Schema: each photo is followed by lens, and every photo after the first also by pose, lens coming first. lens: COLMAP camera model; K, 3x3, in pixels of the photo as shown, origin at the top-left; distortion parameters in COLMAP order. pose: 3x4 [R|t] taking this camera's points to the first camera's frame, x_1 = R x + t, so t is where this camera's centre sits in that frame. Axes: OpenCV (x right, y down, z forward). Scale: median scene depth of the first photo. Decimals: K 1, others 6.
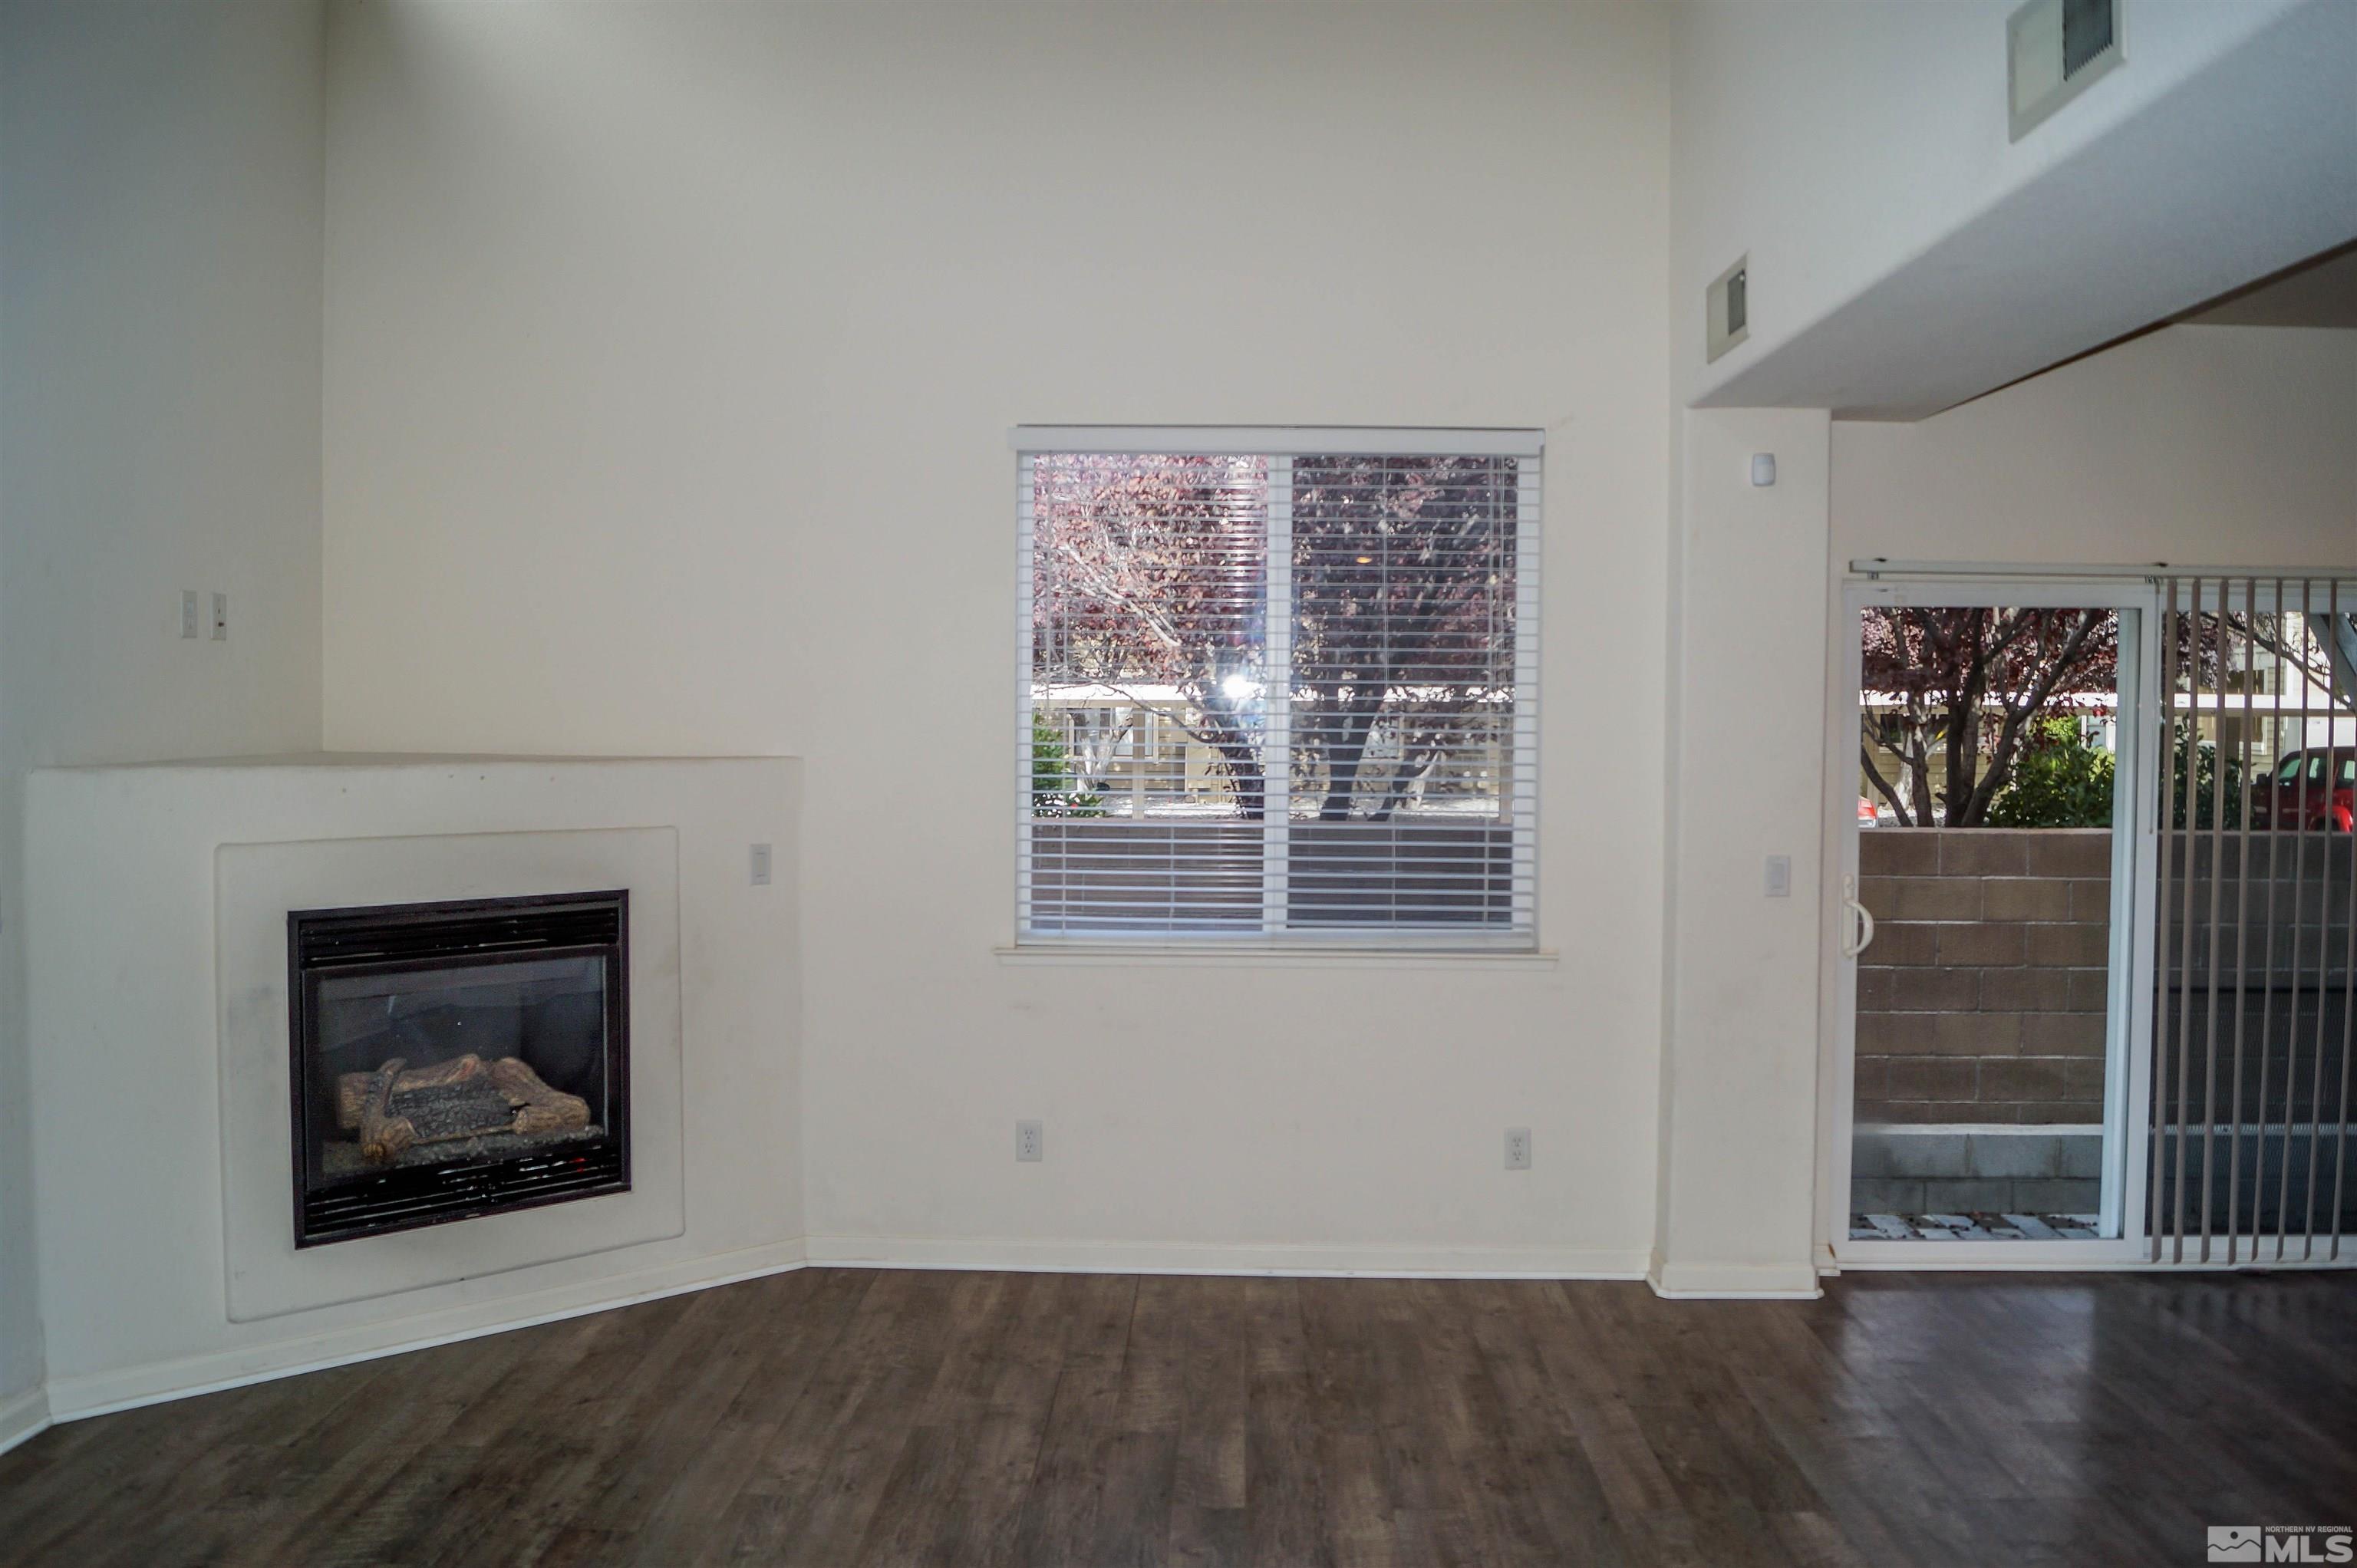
lens RADIAL K [[1907.9, 0, 1178.5], [0, 1907.9, 784.0], [0, 0, 1]] dist [-0.074403, 0.007027]
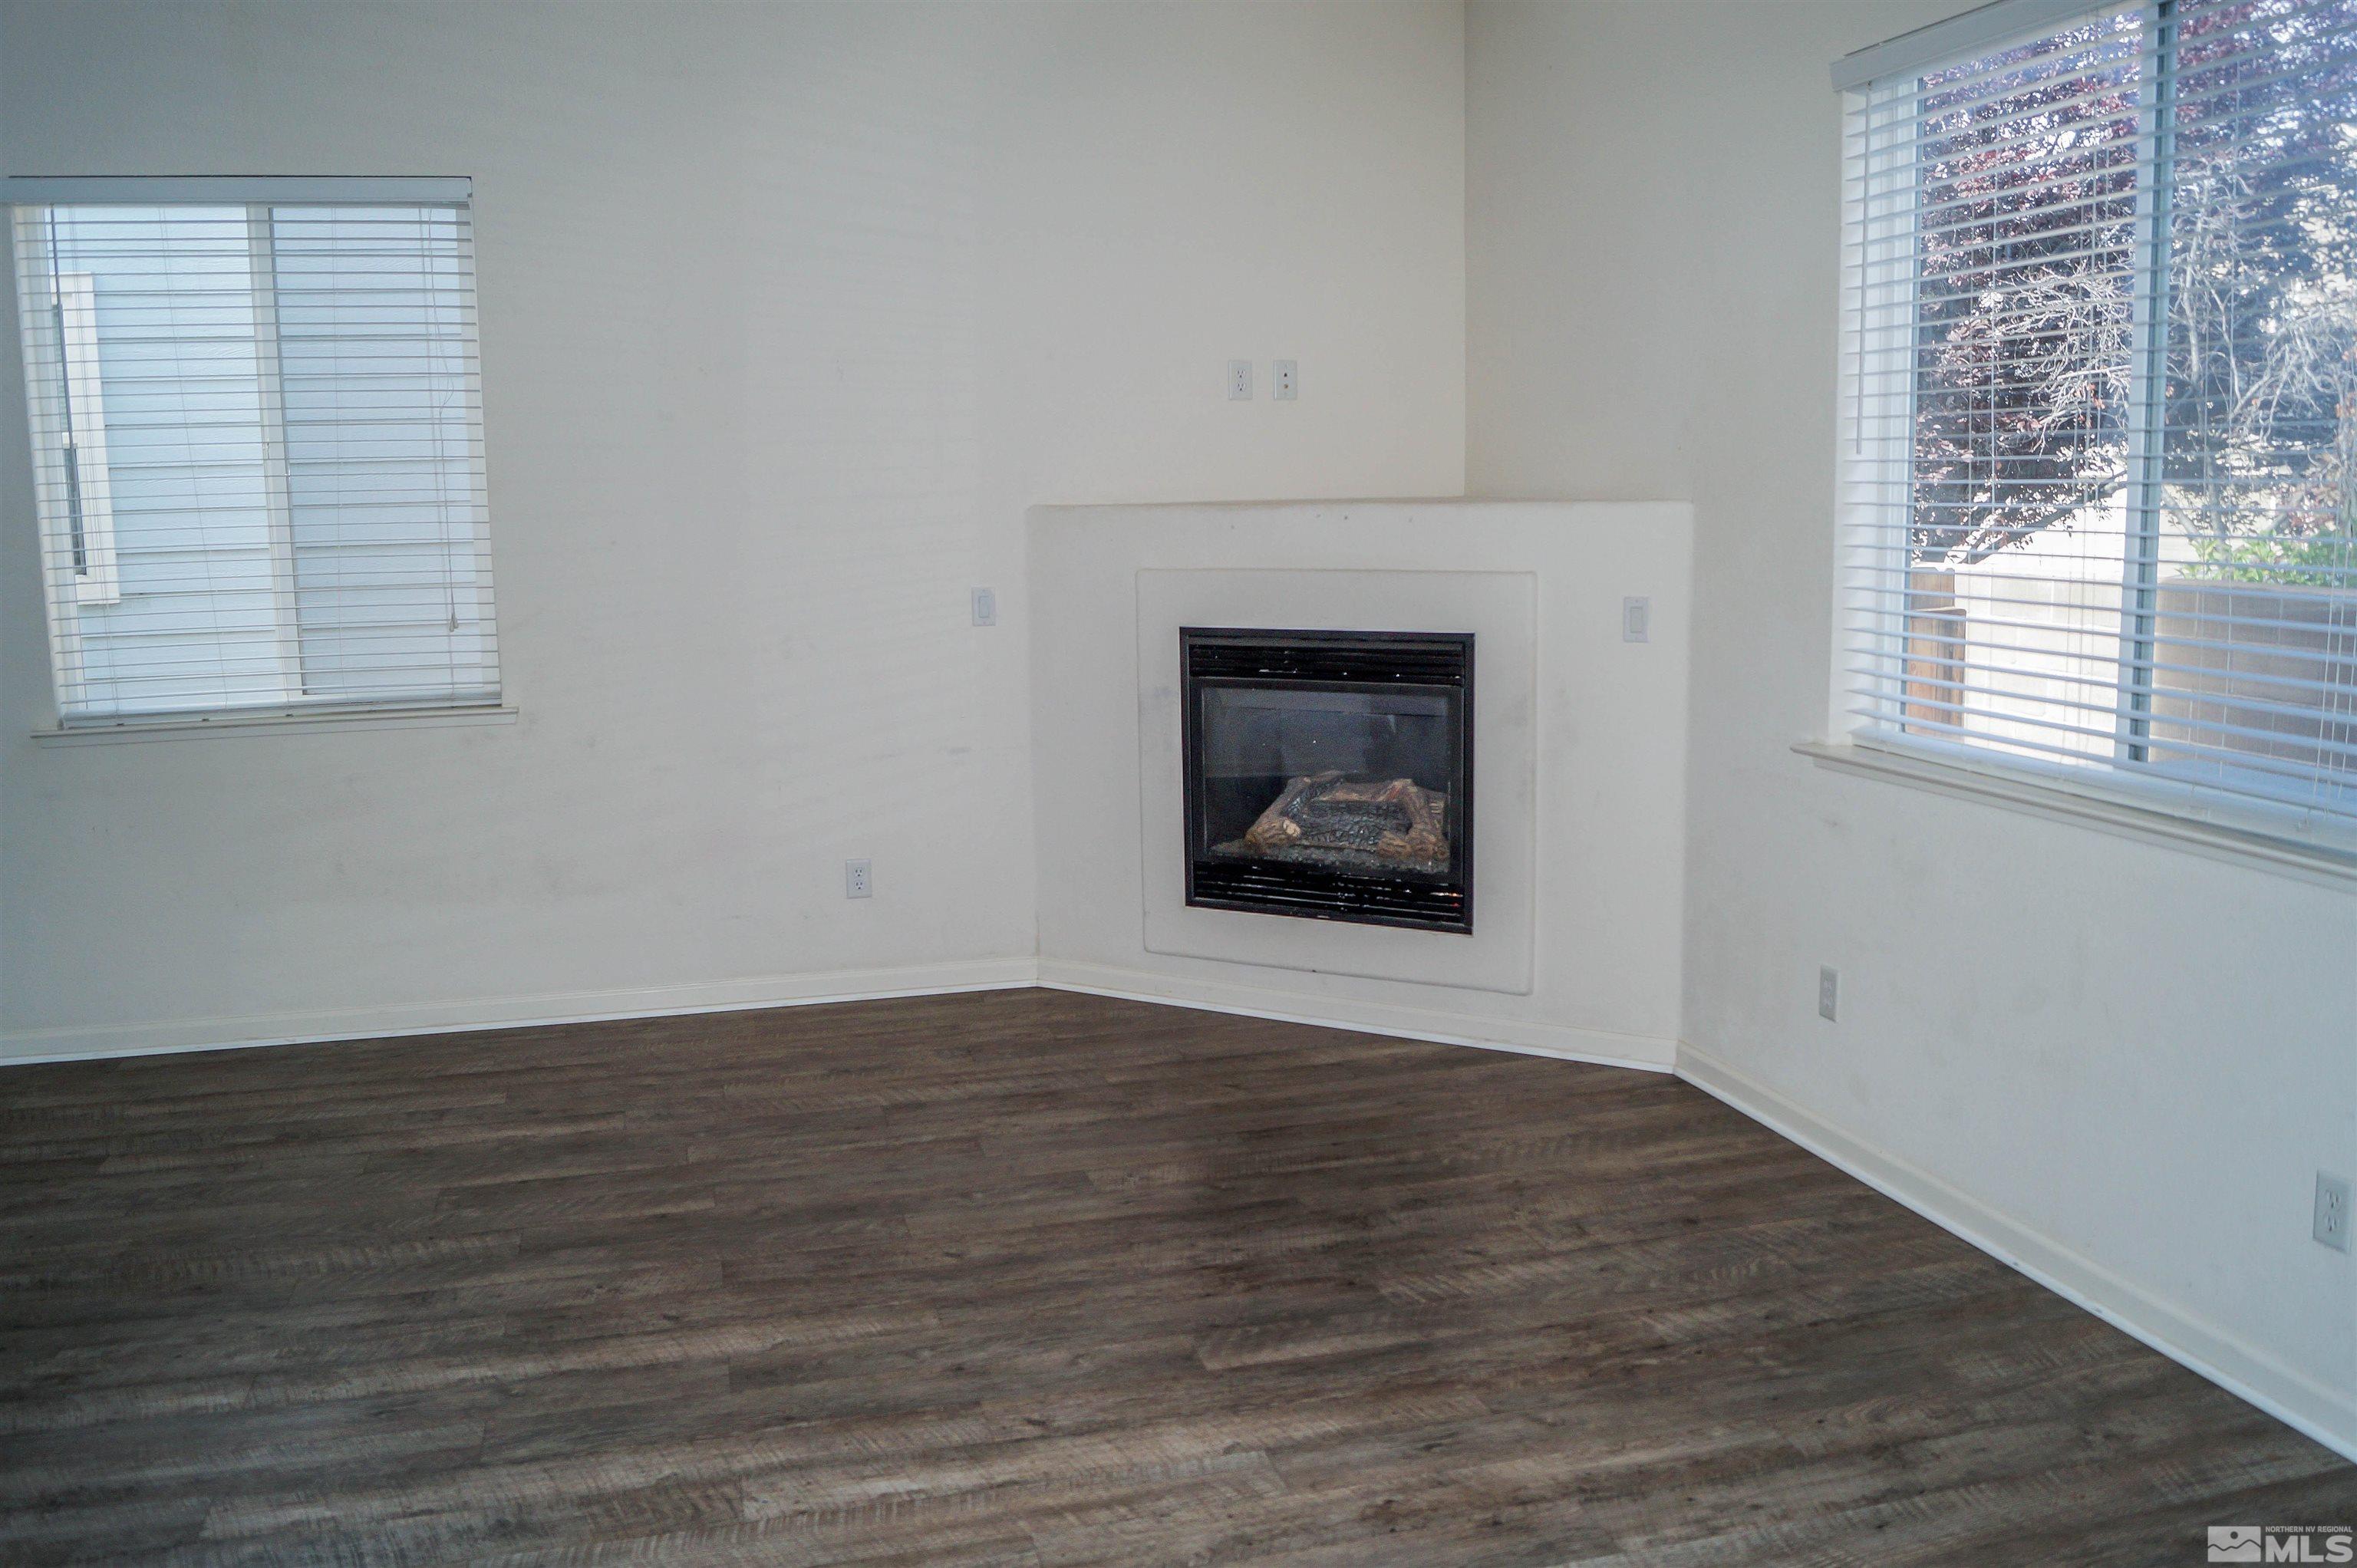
lens RADIAL K [[1907.9, 0, 1178.5], [0, 1907.9, 784.0], [0, 0, 1]] dist [-0.074403, 0.007027]
pose [[0.291936, 0.134050, -0.946997, 0.691322], [-0.016595, 0.990690, 0.135119, 0.001784], [0.956294, -0.023731, 0.291442, 0.629932]]
